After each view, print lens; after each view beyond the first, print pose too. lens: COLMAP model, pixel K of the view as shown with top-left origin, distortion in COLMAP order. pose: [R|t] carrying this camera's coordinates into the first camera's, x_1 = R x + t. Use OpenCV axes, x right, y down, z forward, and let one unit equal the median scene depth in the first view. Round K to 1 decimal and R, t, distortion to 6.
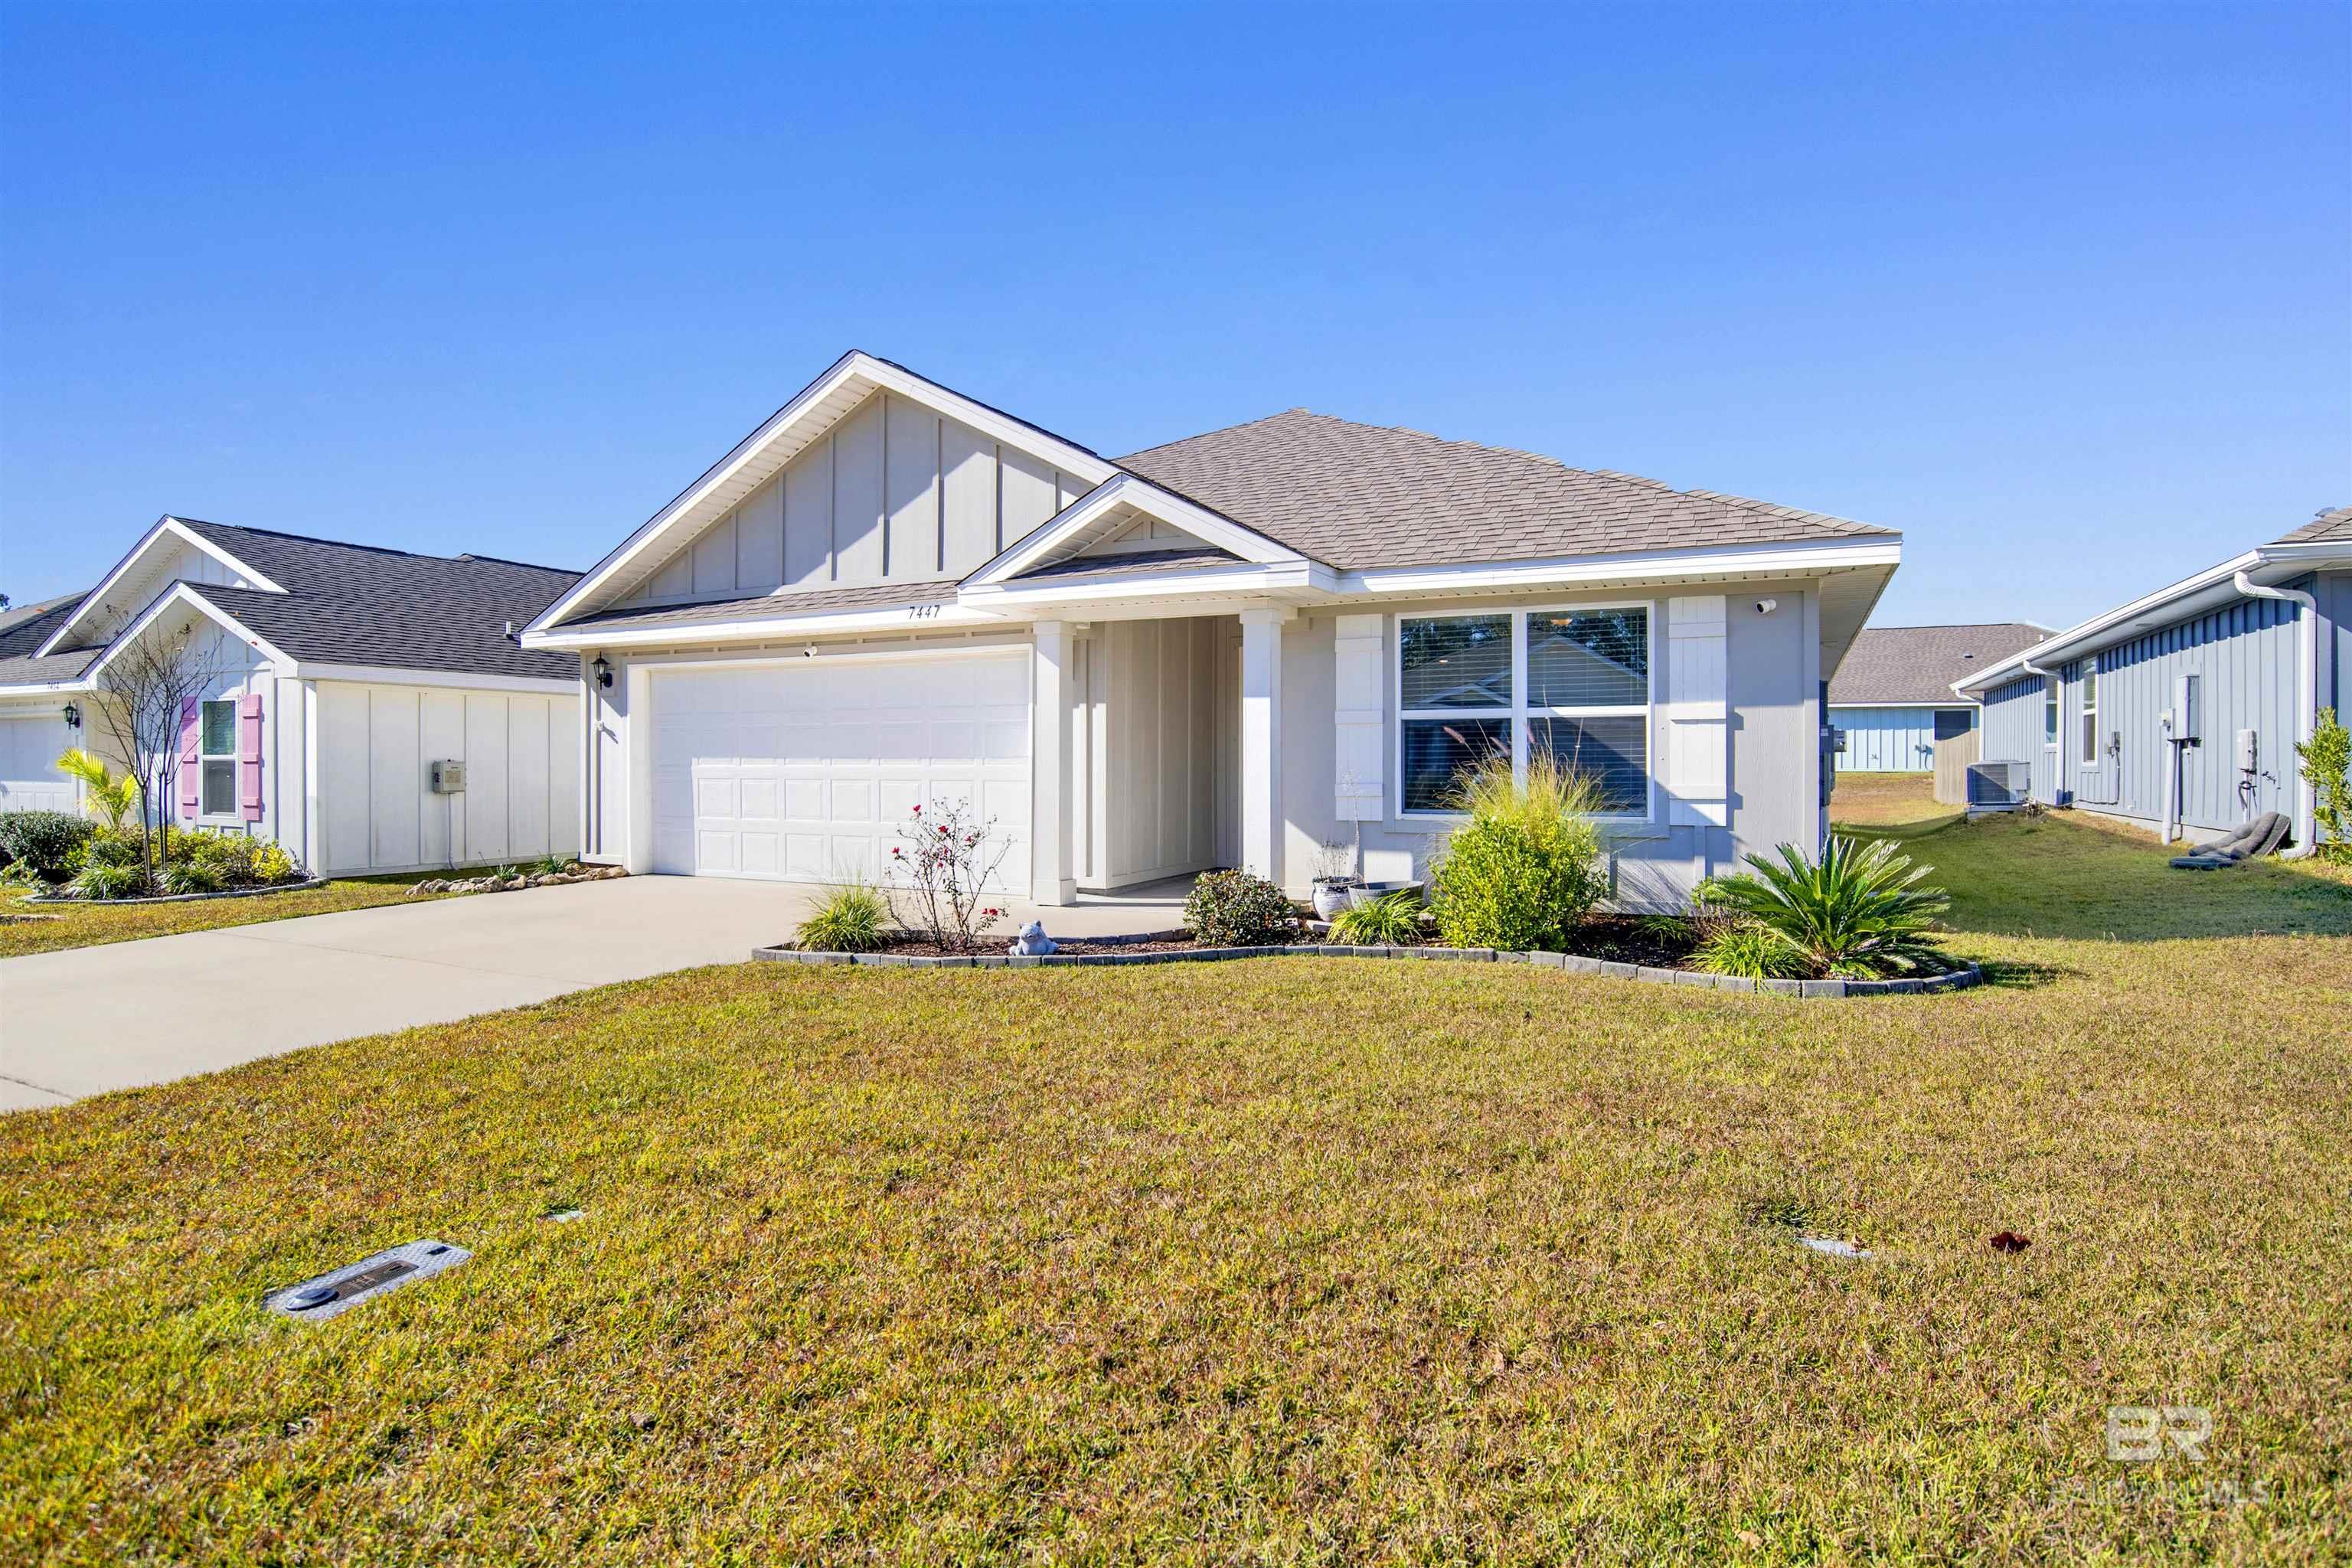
lens RADIAL K [[1224.1, 0, 1247.0], [0, 1224.1, 763.5], [0, 0, 1]] dist [-0.062070, 0.019220]
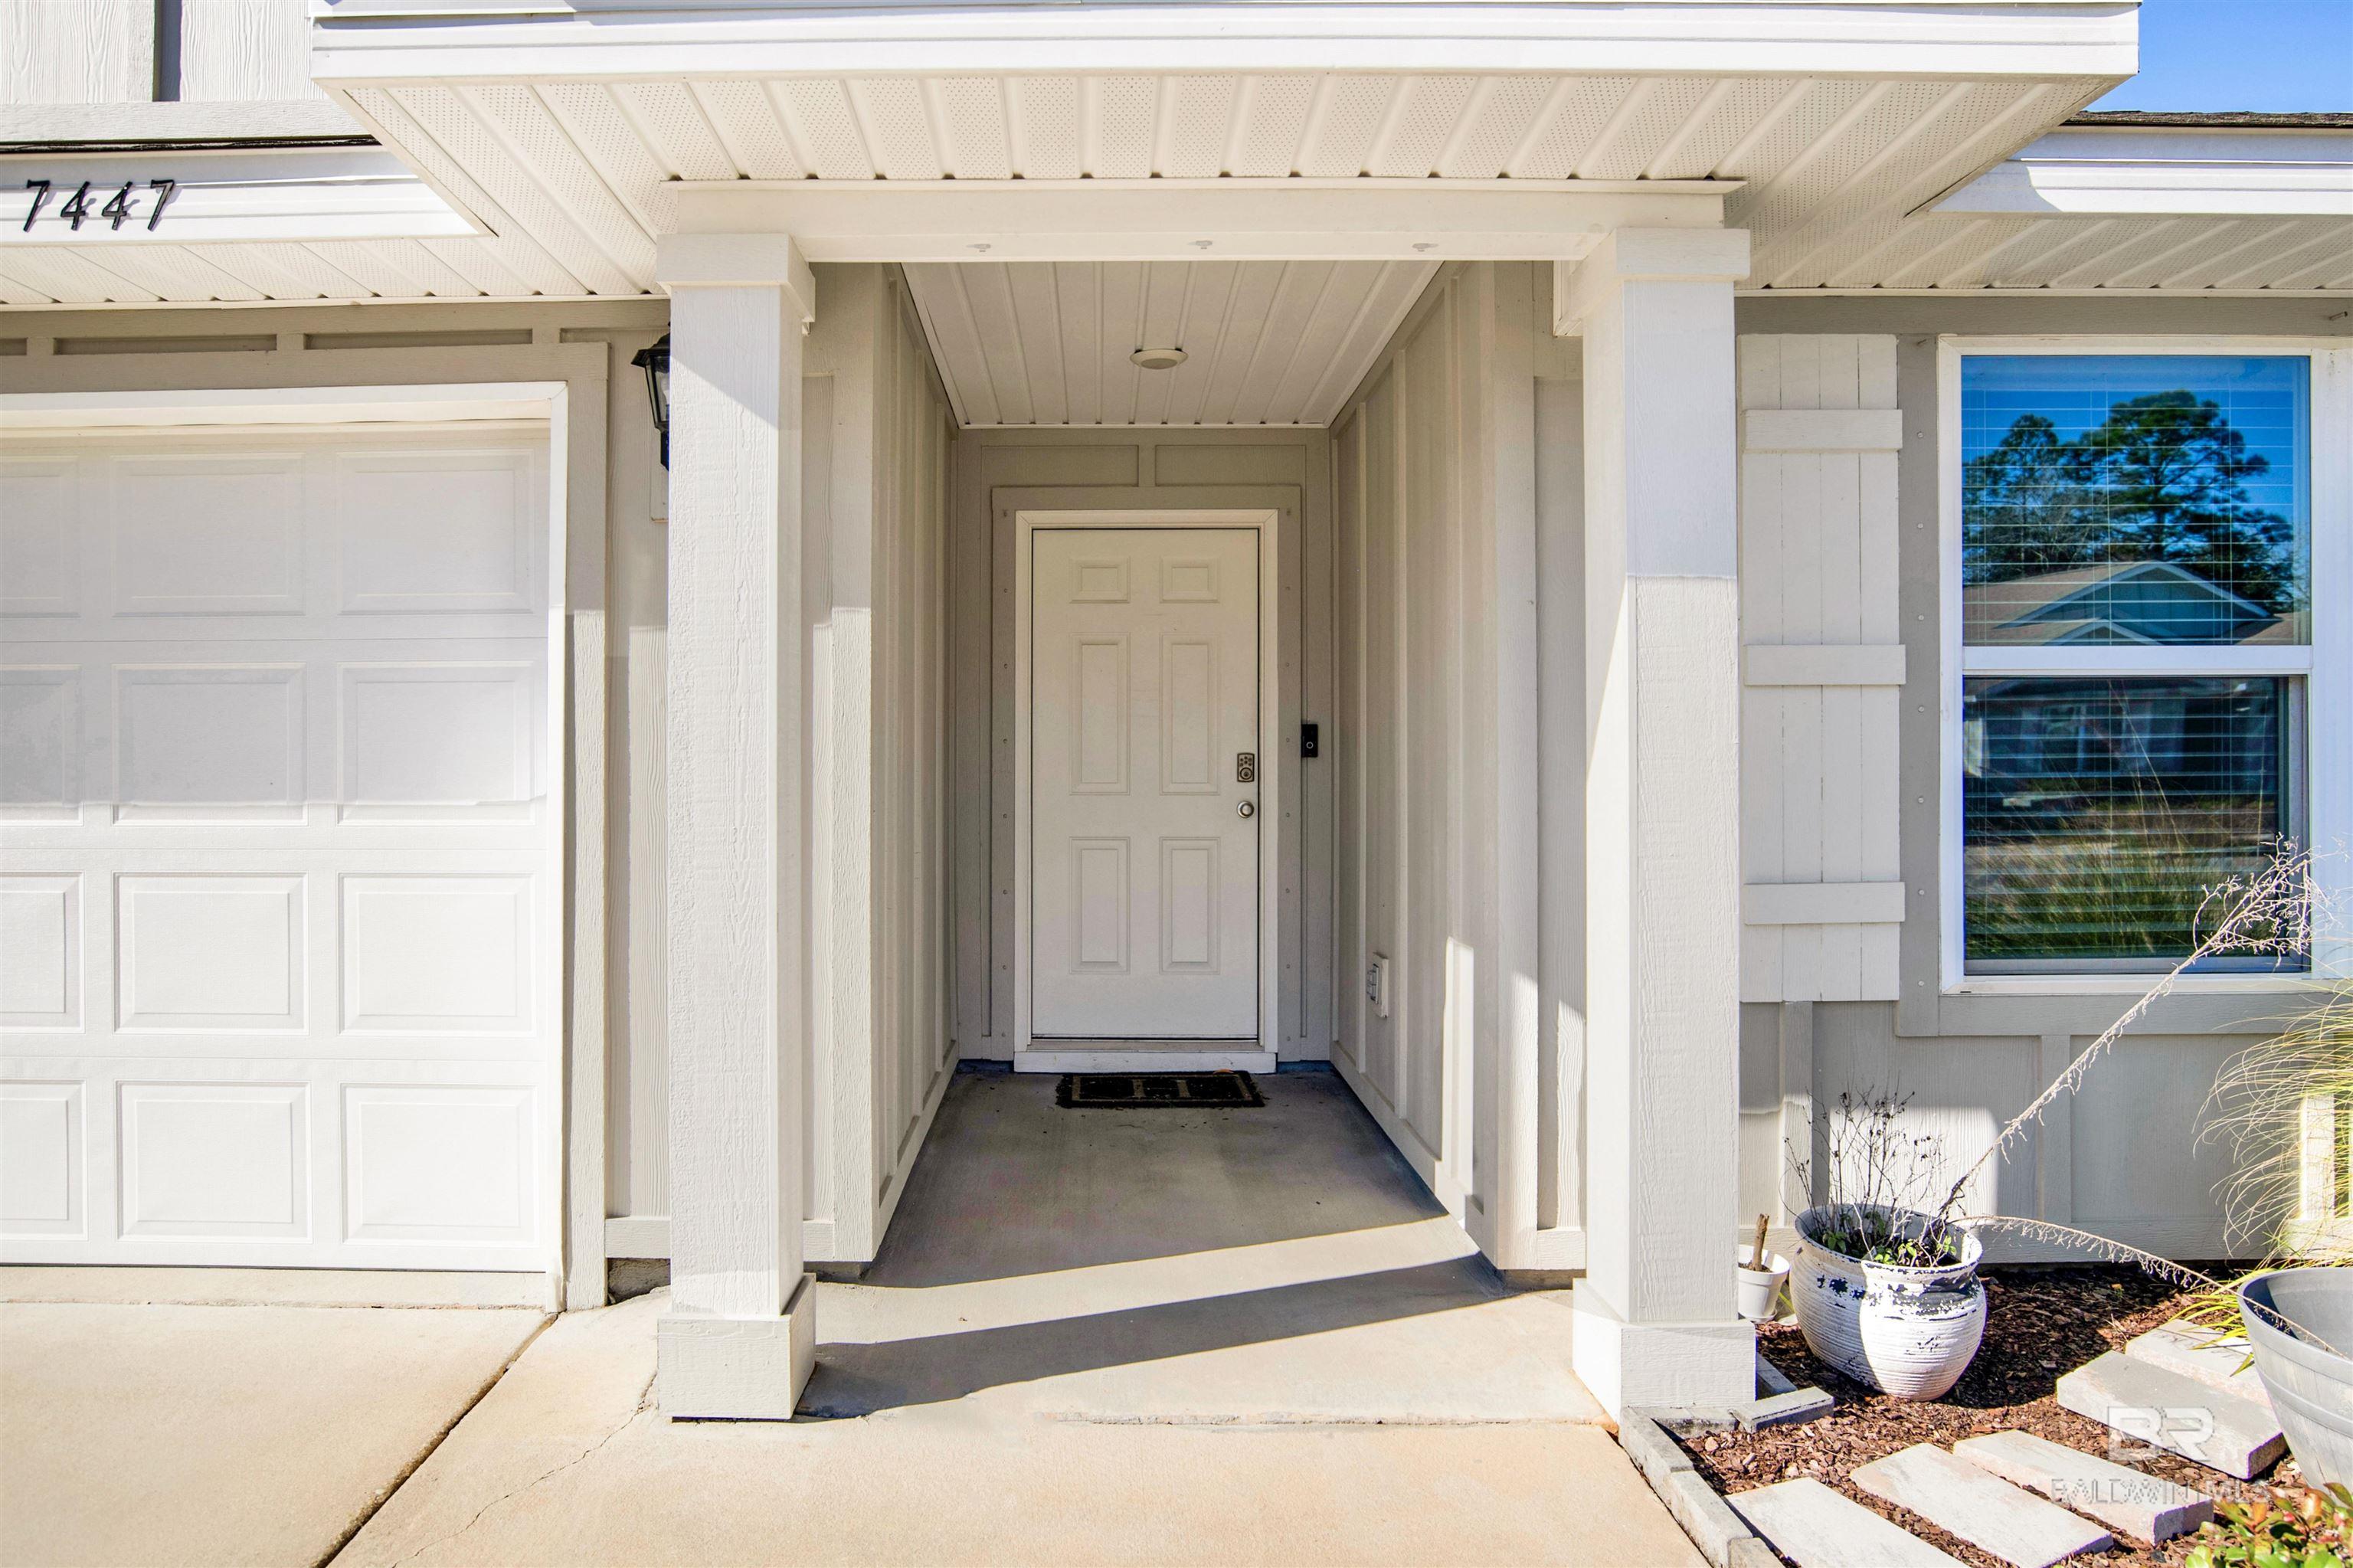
lens RADIAL K [[1342.5, 0, 1083.0], [0, 1342.5, 771.0], [0, 0, 1]] dist [-0.024801, 0.000952]
pose [[0.921583, -0.001948, 0.388177, -0.178759], [0.003345, 0.999990, -0.002925, -0.009623], [-0.388167, 0.003994, 0.921580, 0.654241]]
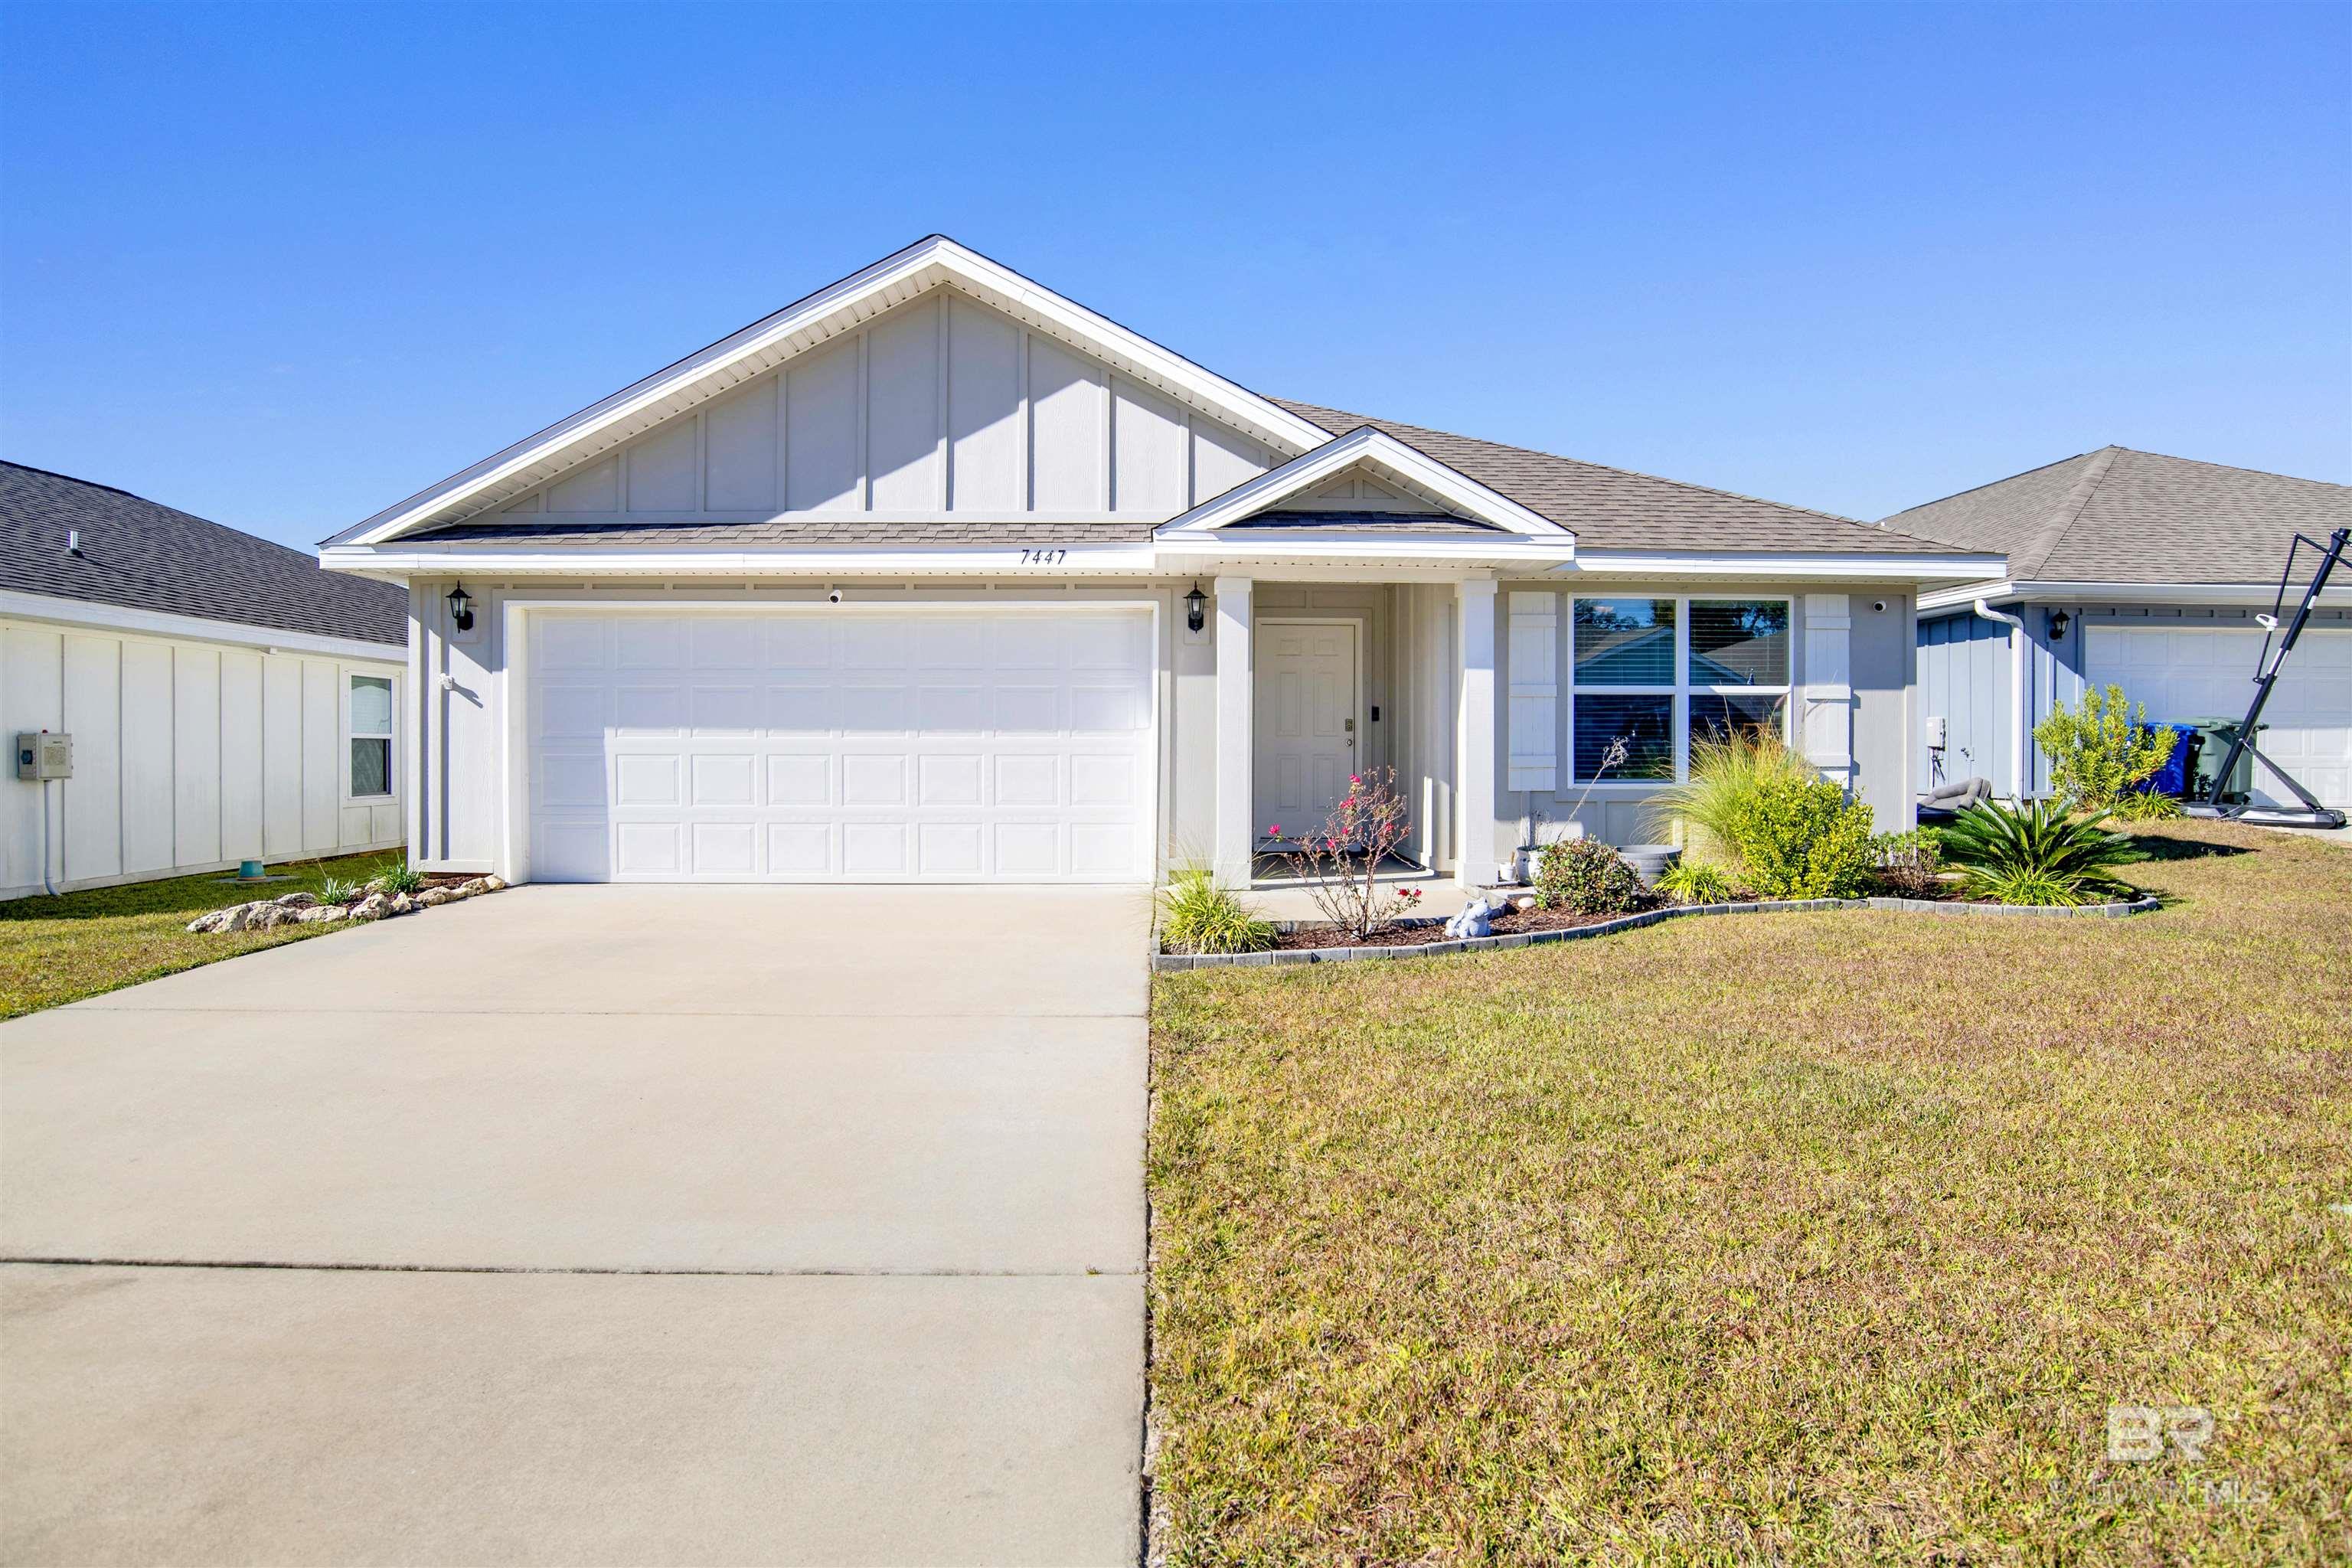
lens RADIAL K [[1224.1, 0, 1229.7], [0, 1224.1, 762.9], [0, 0, 1]] dist [-0.062070, 0.019220]
pose [[0.891681, -0.003040, 0.452653, -0.515808], [-0.000606, 0.999969, 0.007908, 0.012628], [-0.452663, -0.007326, 0.891652, 0.169175]]
